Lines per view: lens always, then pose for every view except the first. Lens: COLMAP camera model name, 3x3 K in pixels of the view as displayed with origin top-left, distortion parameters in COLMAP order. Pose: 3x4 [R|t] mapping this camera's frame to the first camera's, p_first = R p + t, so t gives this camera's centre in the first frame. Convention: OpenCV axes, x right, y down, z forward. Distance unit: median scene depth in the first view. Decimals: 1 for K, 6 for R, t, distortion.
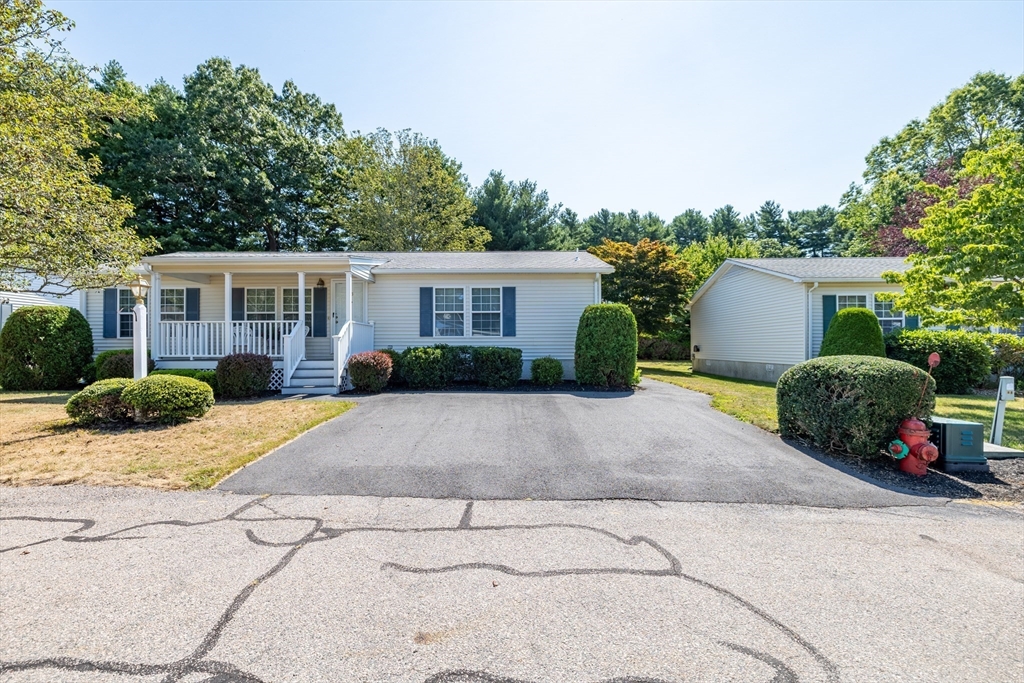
lens RADIAL K [[431.2, 0, 509.6], [0, 431.2, 344.6], [0, 0, 1]] dist [-0.001052, 0.000127]
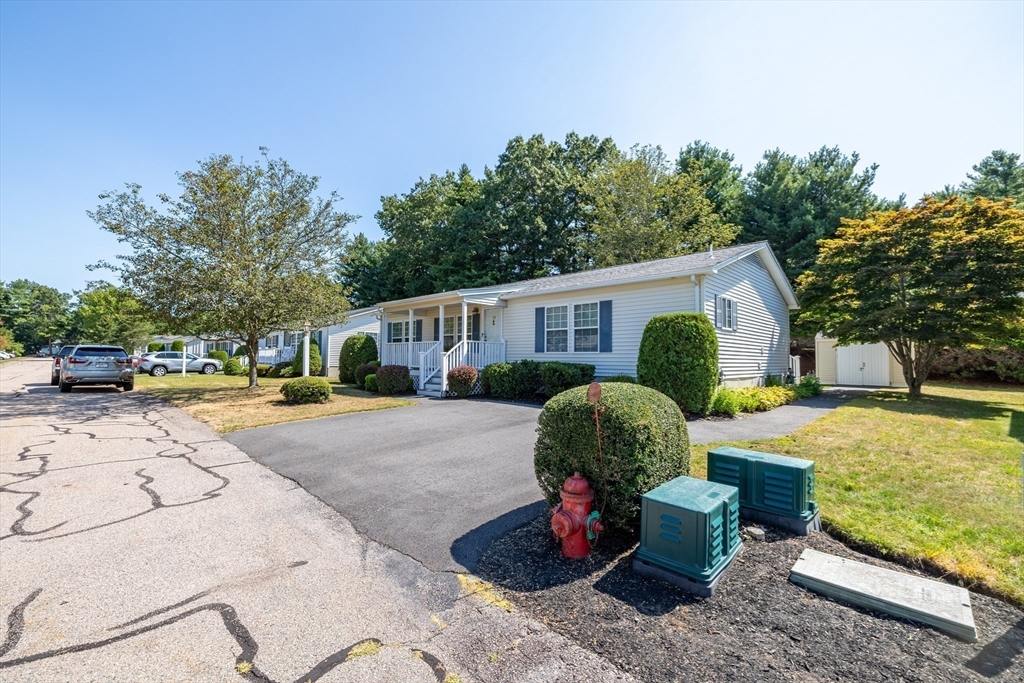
lens RADIAL K [[431.2, 0, 509.8], [0, 431.2, 348.6], [0, 0, 1]] dist [-0.001052, 0.000127]
pose [[0.713902, -0.008133, -0.700198, 0.522717], [-0.004969, 0.999849, -0.016679, -0.009503], [0.700228, 0.015386, 0.713754, 0.160278]]
